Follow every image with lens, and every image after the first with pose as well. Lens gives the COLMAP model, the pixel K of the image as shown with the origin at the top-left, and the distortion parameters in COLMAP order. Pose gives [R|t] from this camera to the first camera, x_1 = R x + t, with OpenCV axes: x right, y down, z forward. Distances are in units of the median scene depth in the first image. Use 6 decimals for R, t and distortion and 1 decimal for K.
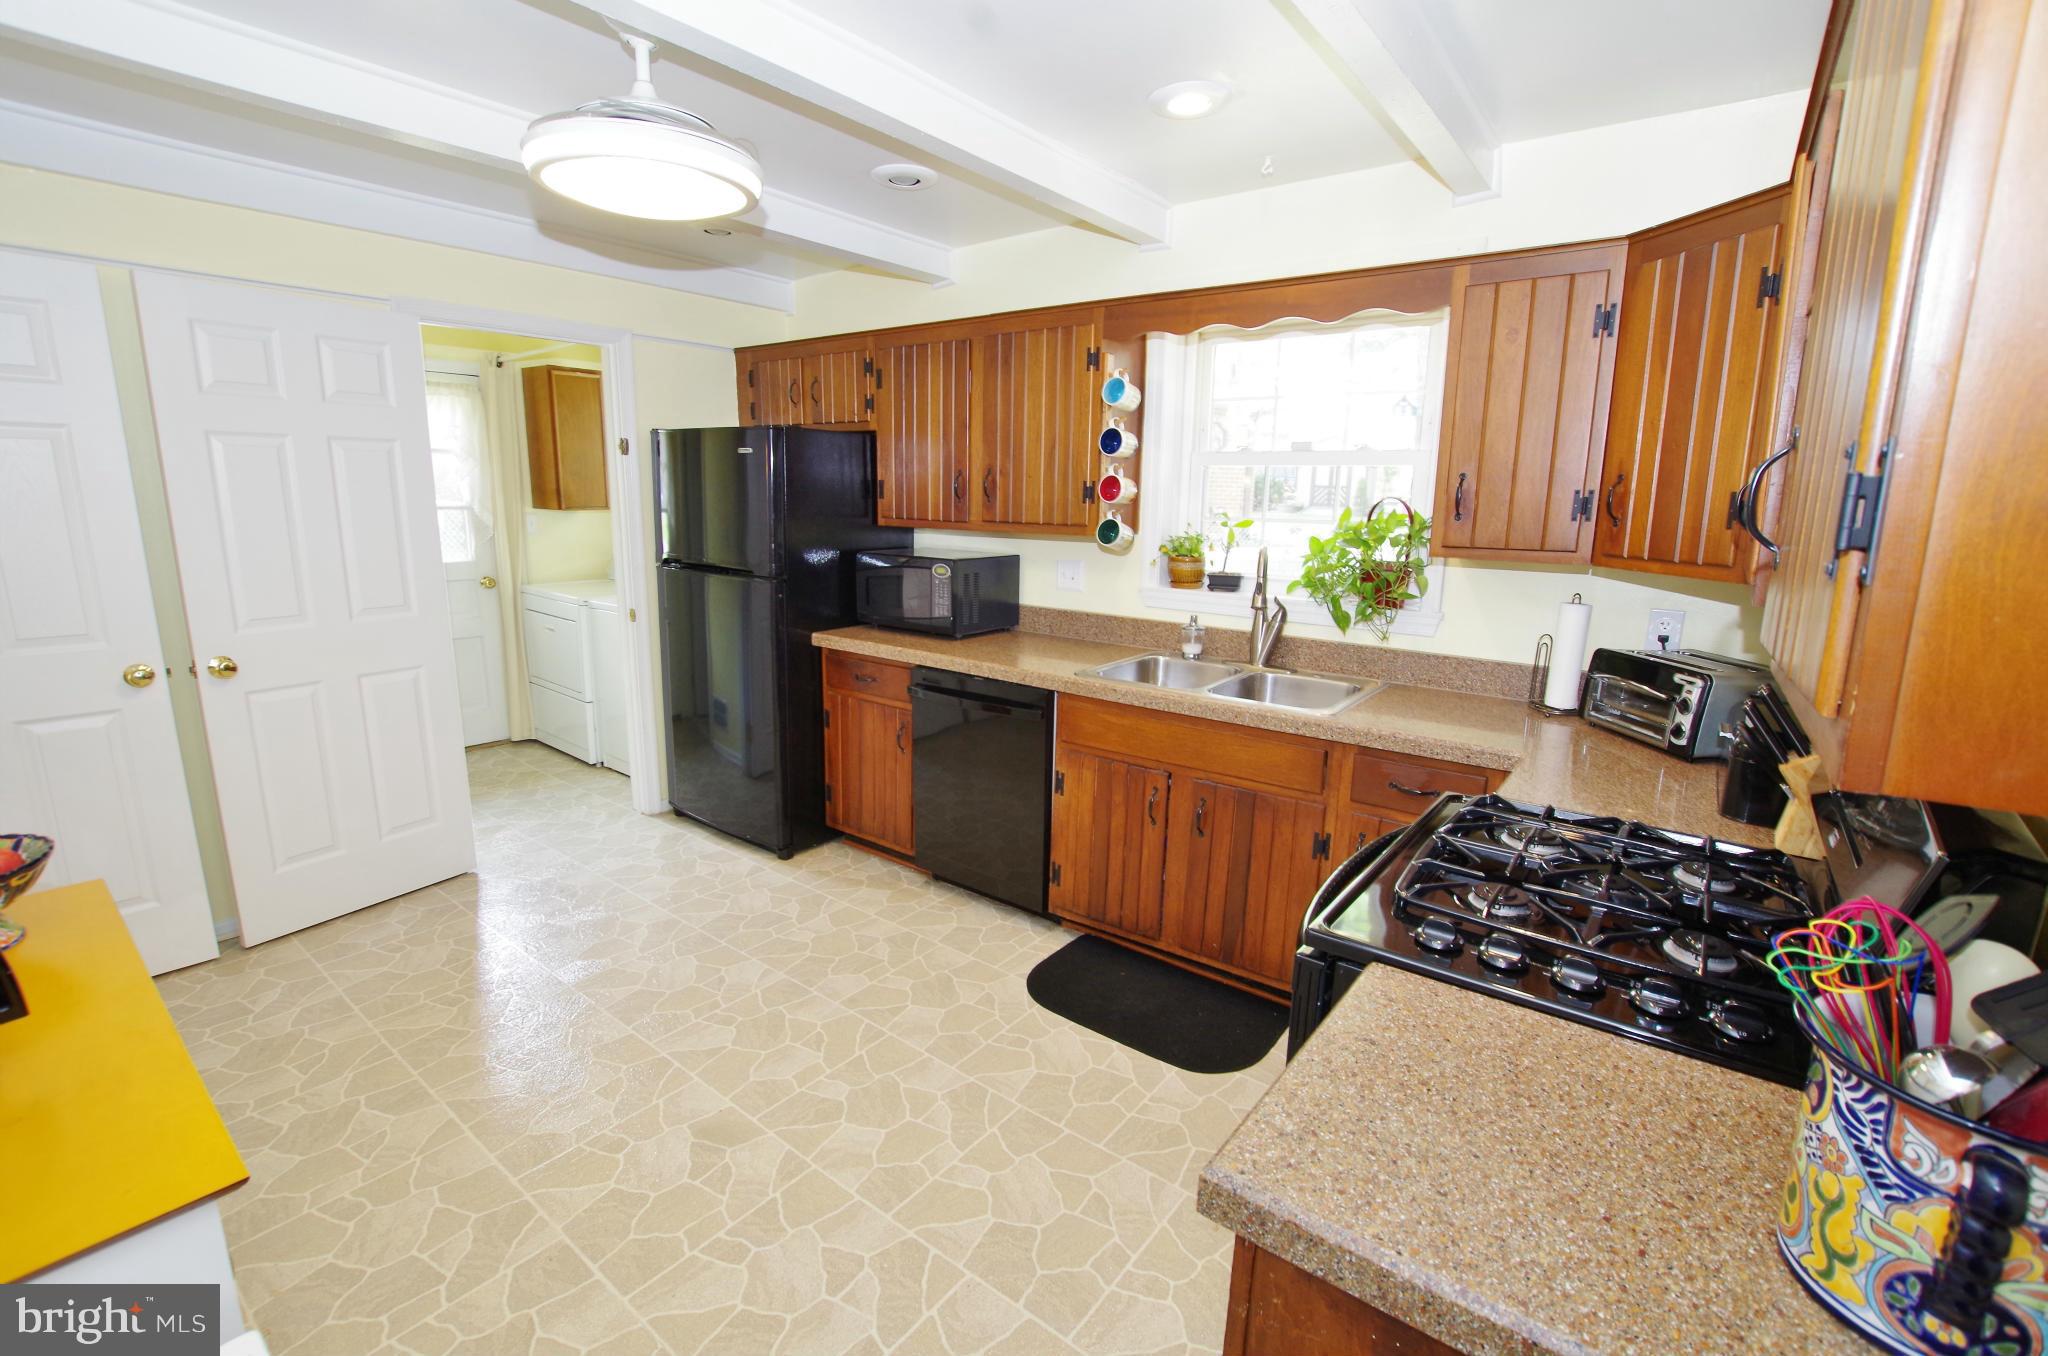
lens RADIAL K [[903.0, 0, 1017.5], [0, 903.0, 673.1], [0, 0, 1]] dist [-0.025930, 0.001265]
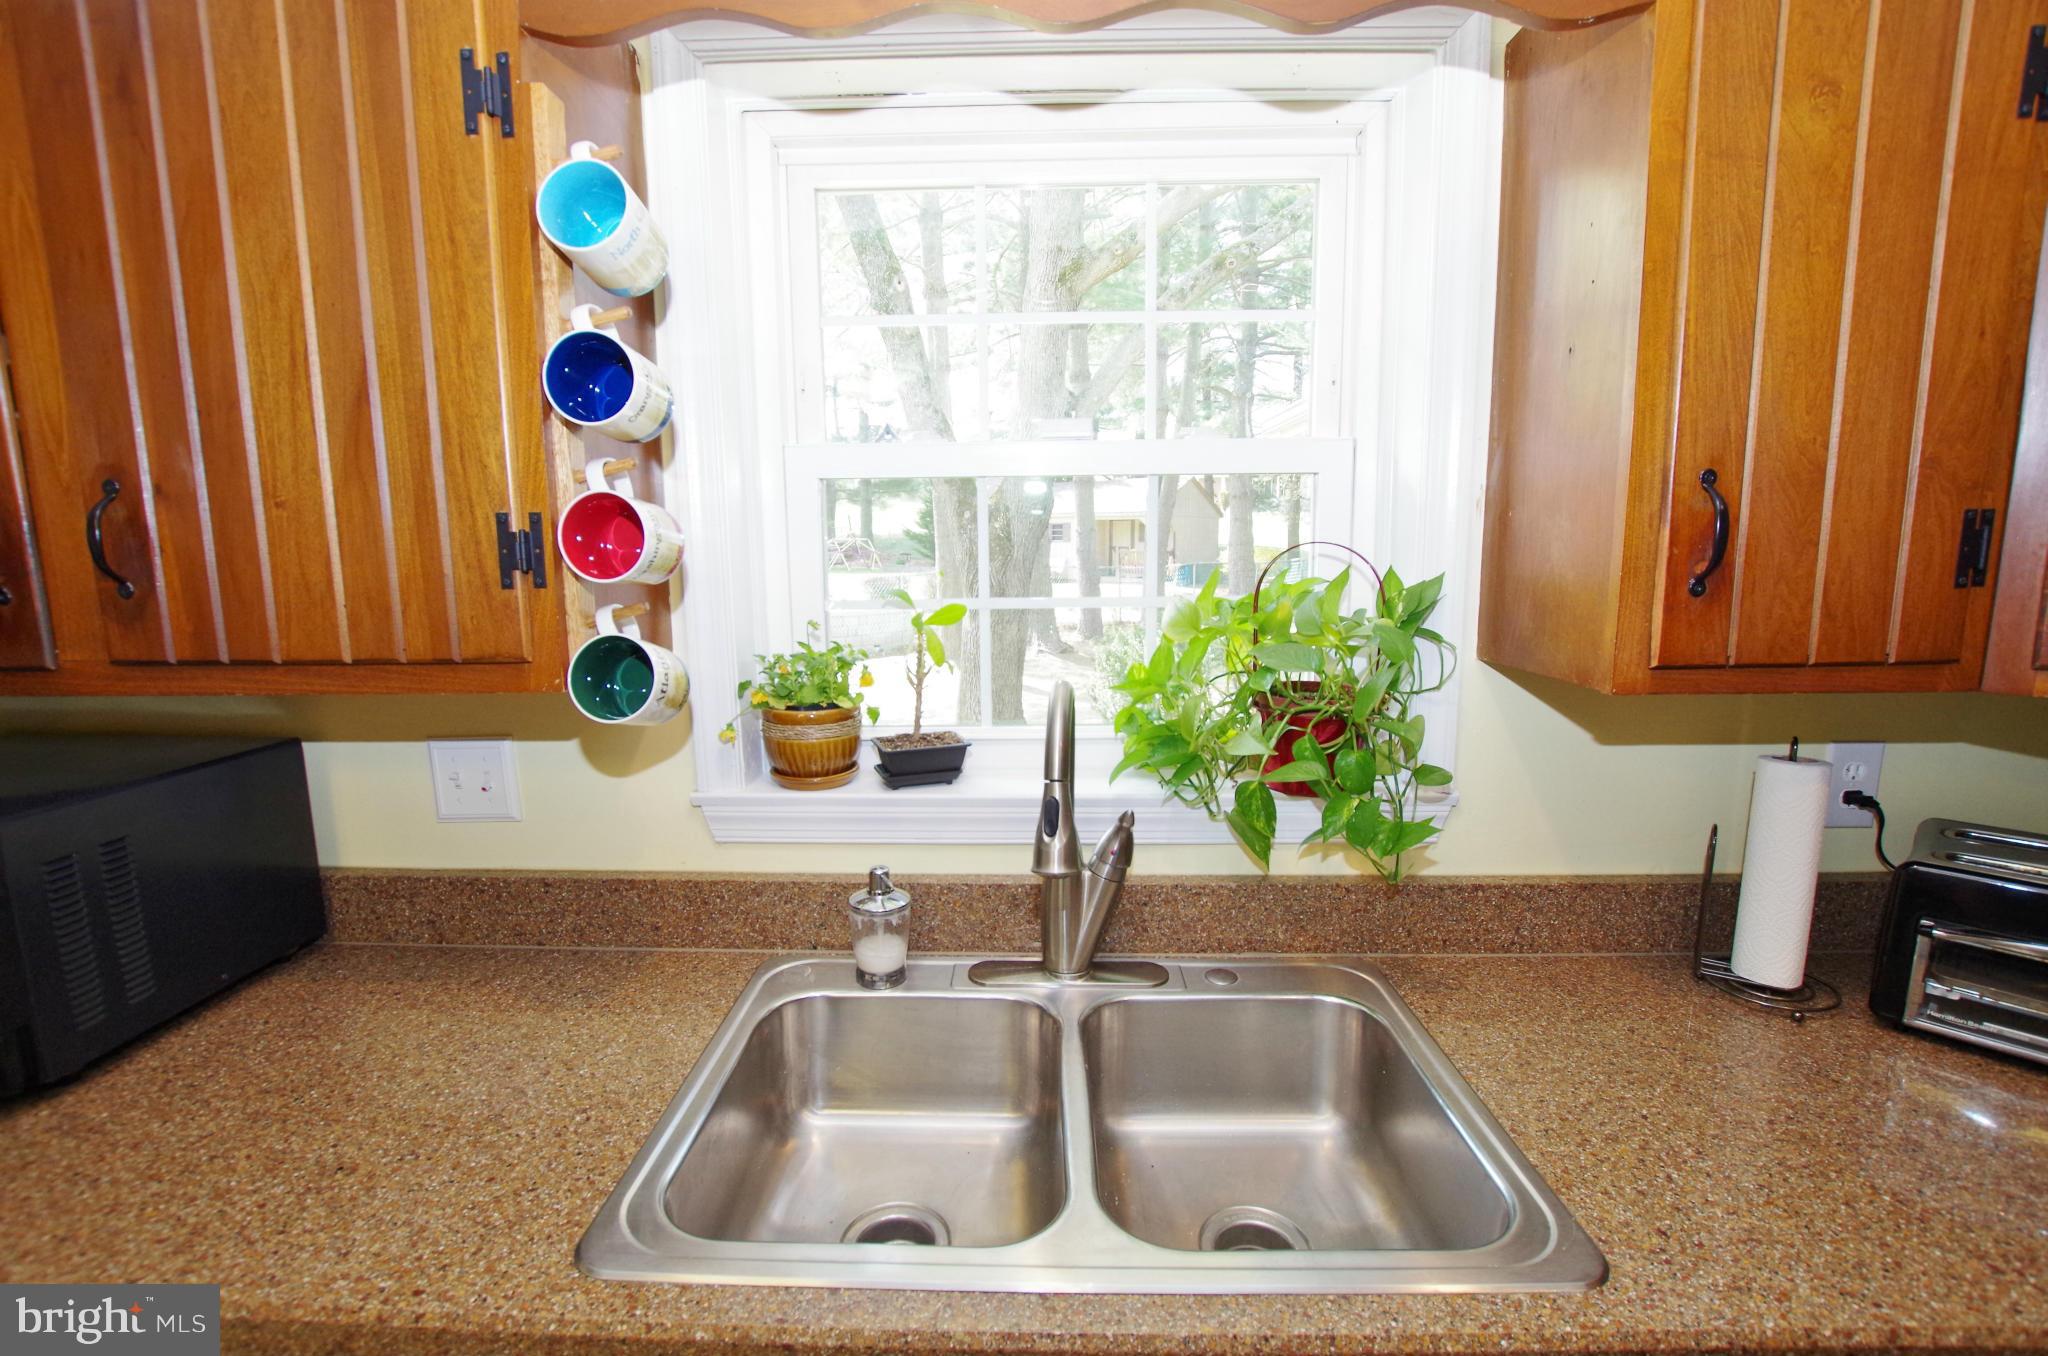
lens RADIAL K [[903.0, 0, 1019.6], [0, 903.0, 686.8], [0, 0, 1]] dist [-0.025930, 0.001265]
pose [[0.804498, -0.113927, 0.582926, 0.033395], [0.142166, 0.989839, -0.002750, -0.131687], [-0.576690, 0.085085, 0.812520, 0.667901]]
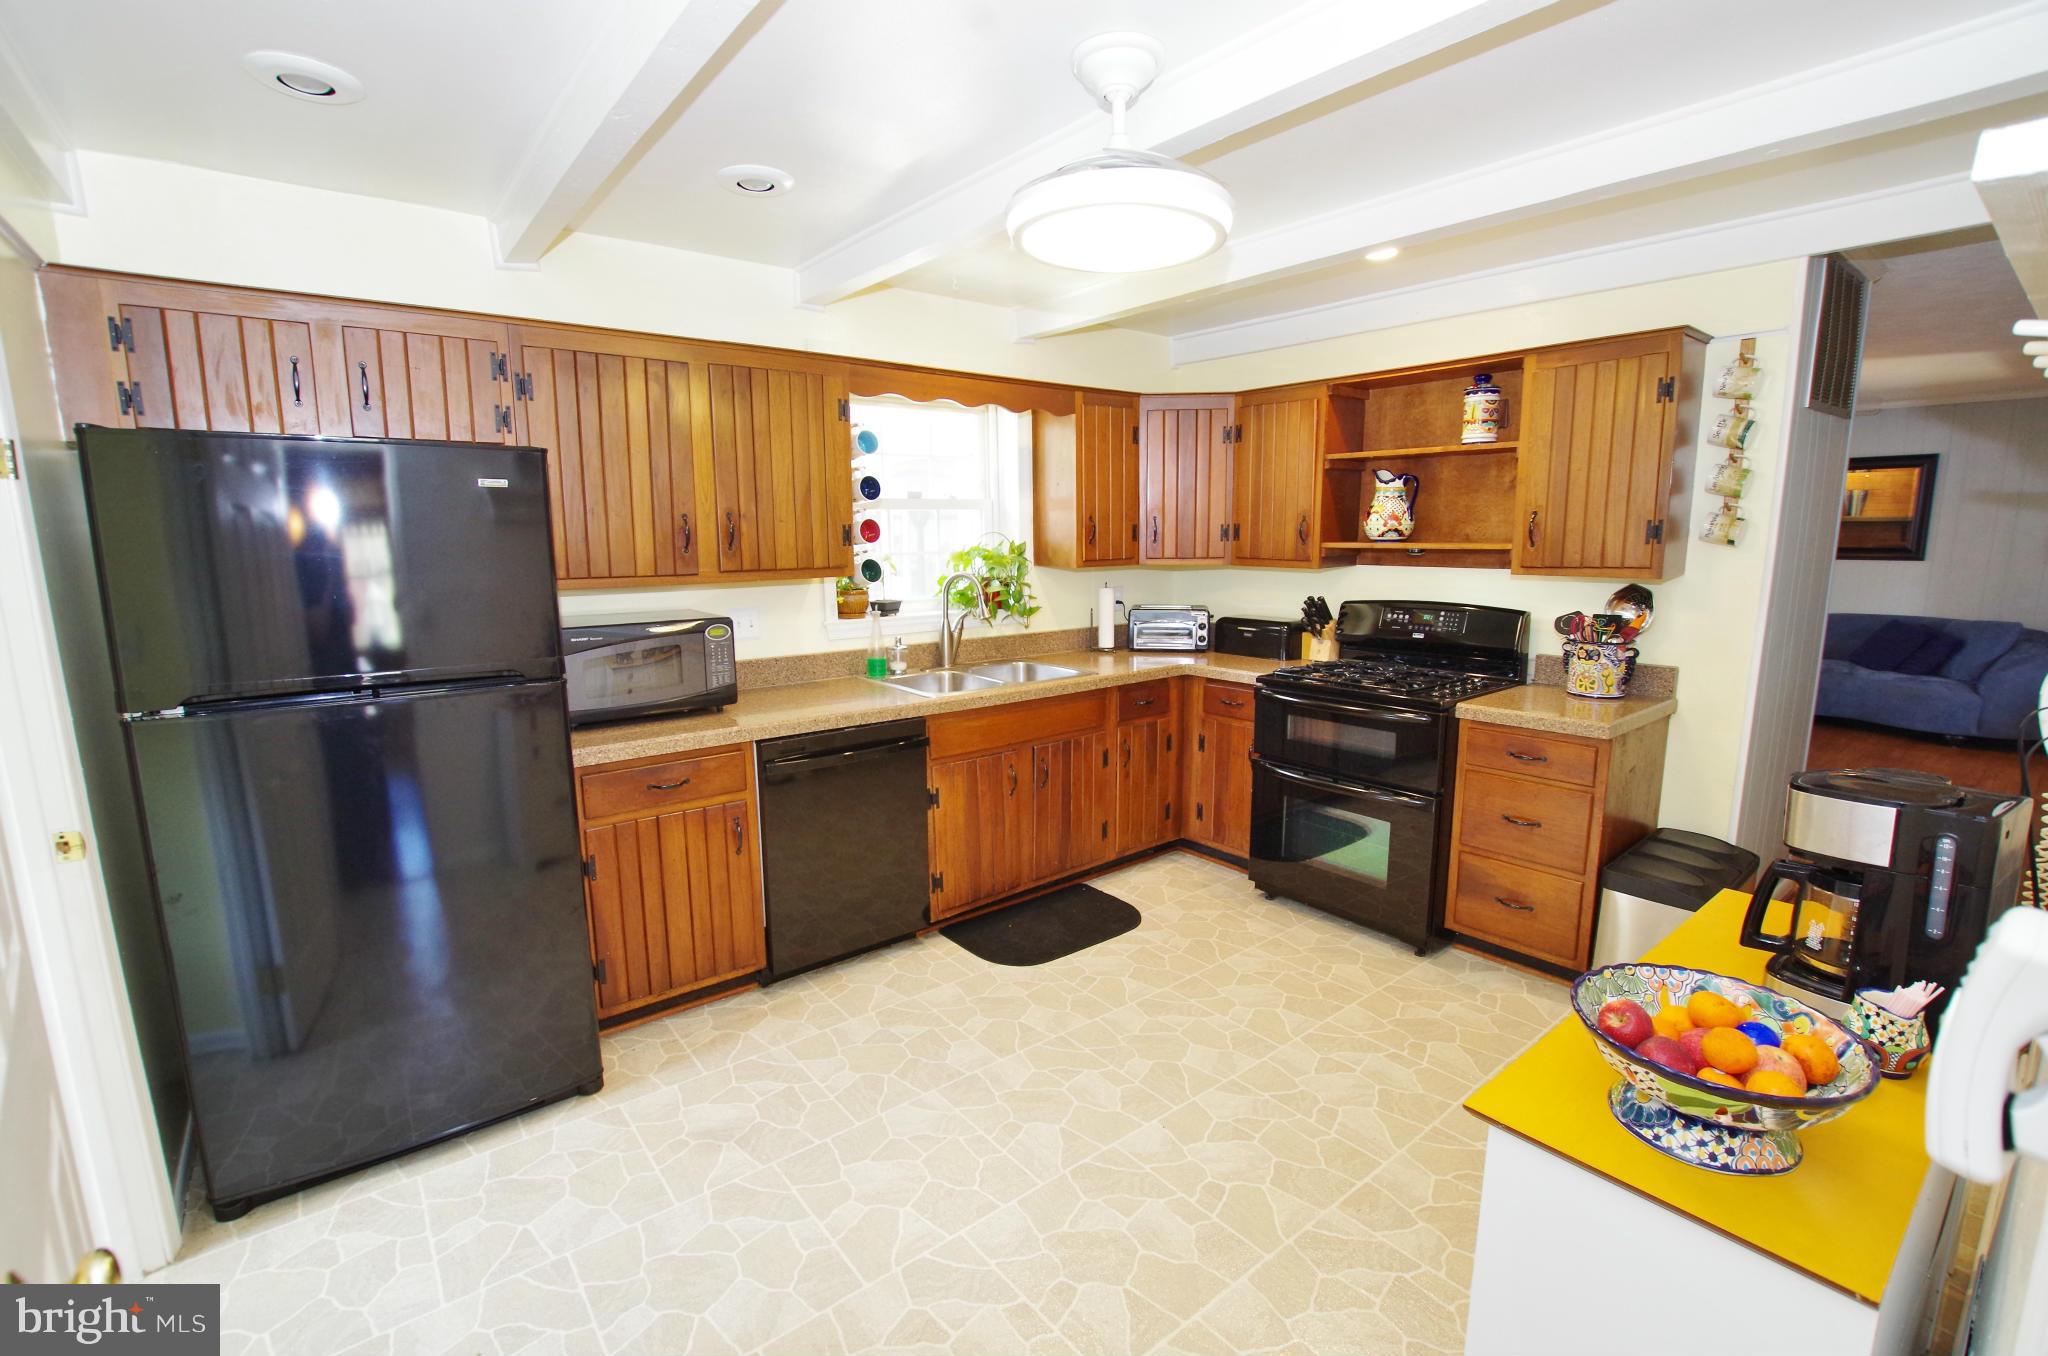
lens RADIAL K [[903.0, 0, 1008.8], [0, 903.0, 678.0], [0, 0, 1]] dist [-0.025930, 0.001265]
pose [[0.244002, -0.177919, 0.953314, -0.906115], [0.204034, 0.970441, 0.128893, -0.136469], [-0.948068, 0.163059, 0.273091, 0.564768]]
